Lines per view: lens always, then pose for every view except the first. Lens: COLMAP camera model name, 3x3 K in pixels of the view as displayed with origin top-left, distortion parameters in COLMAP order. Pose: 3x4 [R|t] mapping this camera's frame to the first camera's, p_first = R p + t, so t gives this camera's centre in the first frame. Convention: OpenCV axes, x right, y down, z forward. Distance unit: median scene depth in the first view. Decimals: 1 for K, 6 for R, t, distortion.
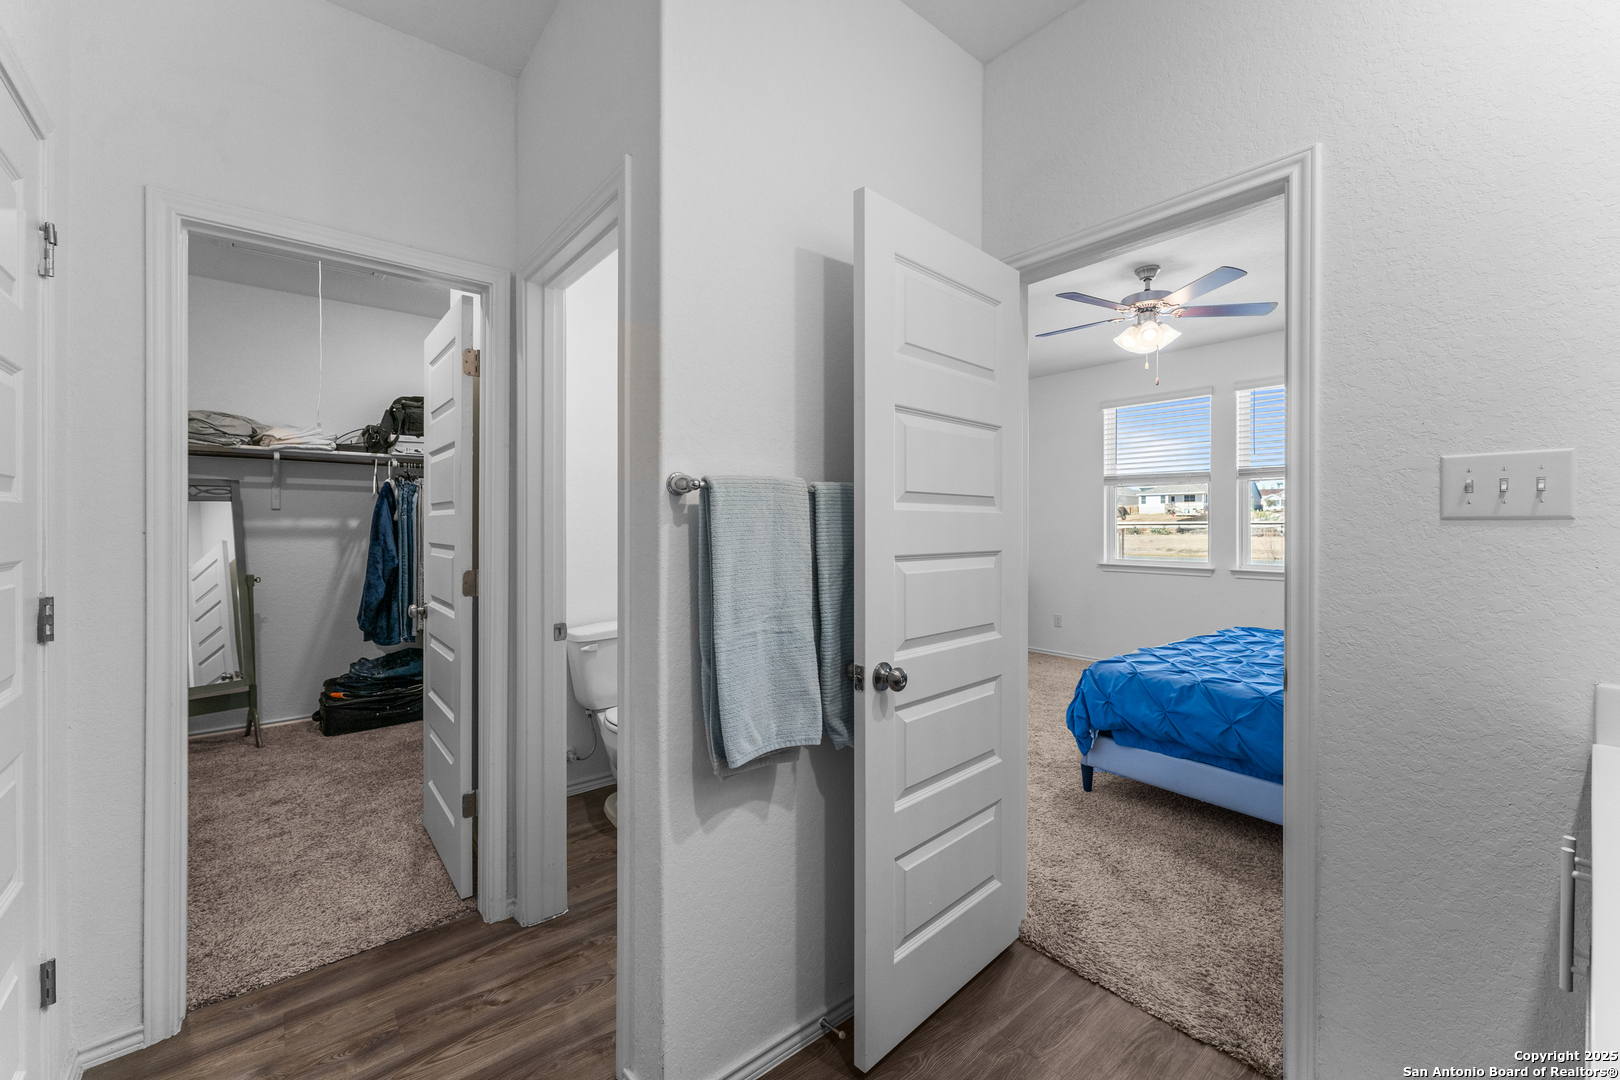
lens RADIAL K [[651.2, 0, 810.0], [0, 651.2, 528.8], [0, 0, 1]] dist [-0.000398, -0.000103]
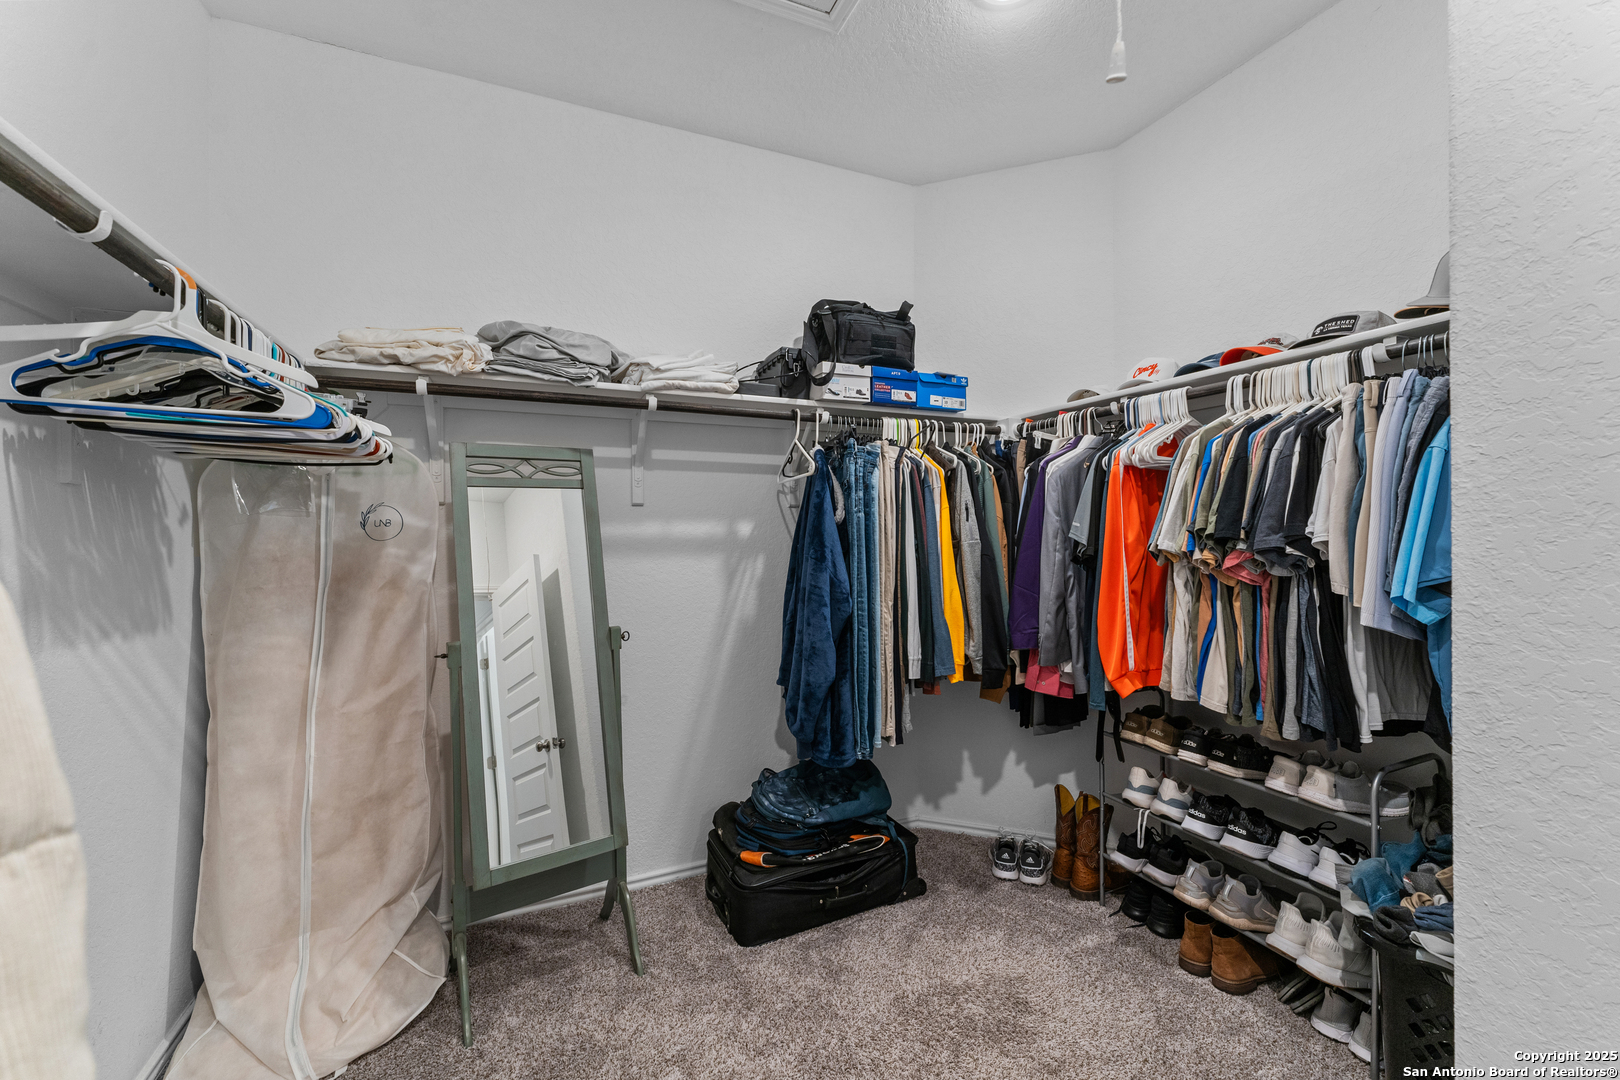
lens RADIAL K [[647.8, 0, 809.0], [0, 647.8, 538.6], [0, 0, 1]] dist [0.000604, 0.000031]
pose [[0.960300, 0.000944, -0.278969, -0.526007], [0.002141, 0.999940, 0.010754, -0.005948], [0.278962, -0.010925, 0.960240, 0.505596]]
